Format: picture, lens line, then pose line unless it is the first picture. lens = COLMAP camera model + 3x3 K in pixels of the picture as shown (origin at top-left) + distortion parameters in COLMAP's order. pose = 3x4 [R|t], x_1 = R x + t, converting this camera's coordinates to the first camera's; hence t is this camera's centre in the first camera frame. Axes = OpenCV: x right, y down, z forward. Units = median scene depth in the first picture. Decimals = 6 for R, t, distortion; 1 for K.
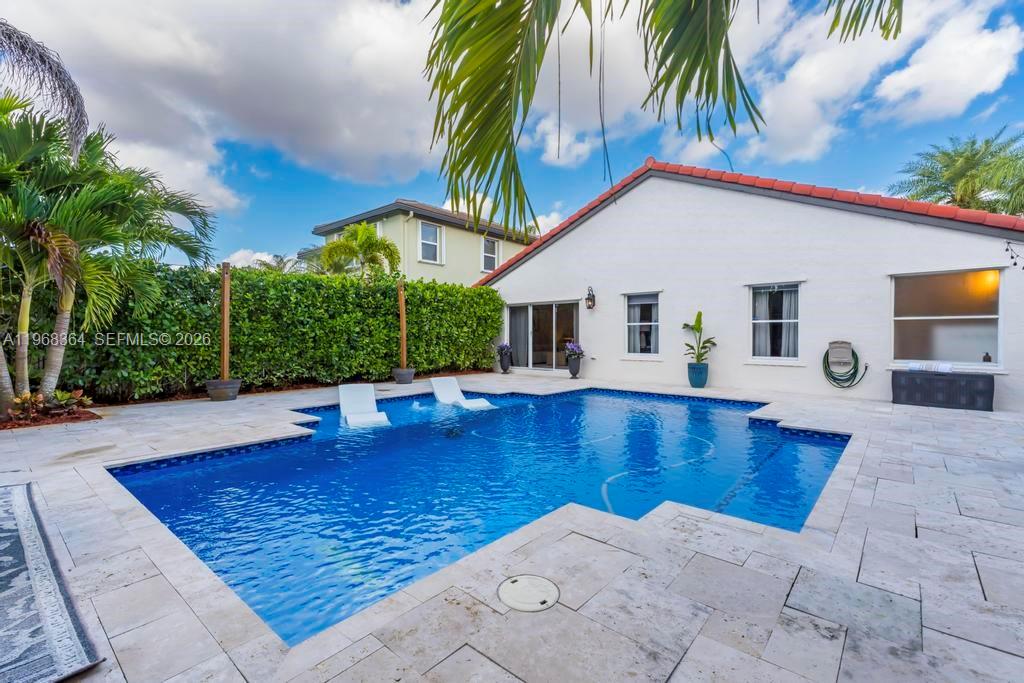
lens RADIAL K [[493.4, 0, 510.3], [0, 493.4, 337.1], [0, 0, 1]] dist [-0.001082, 0.000211]
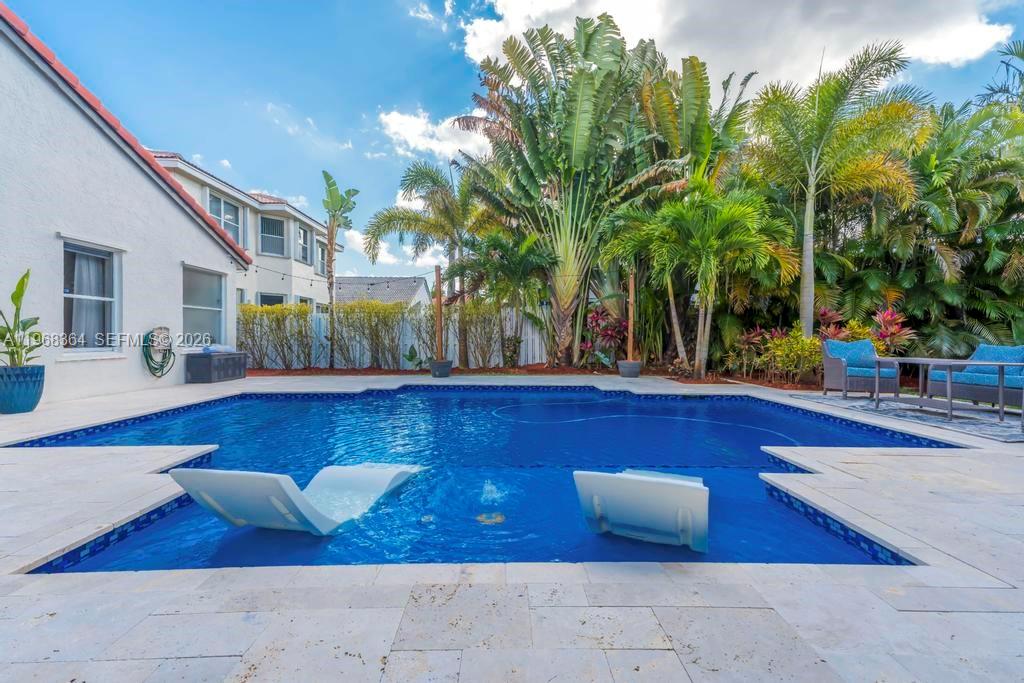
lens RADIAL K [[493.4, 0, 510.3], [0, 493.4, 337.1], [0, 0, 1]] dist [-0.001082, 0.000211]
pose [[-0.689128, -0.007358, 0.724602, -0.472113], [-0.003780, 0.999971, 0.006559, 0.021103], [-0.724630, 0.001781, -0.689136, 1.204957]]
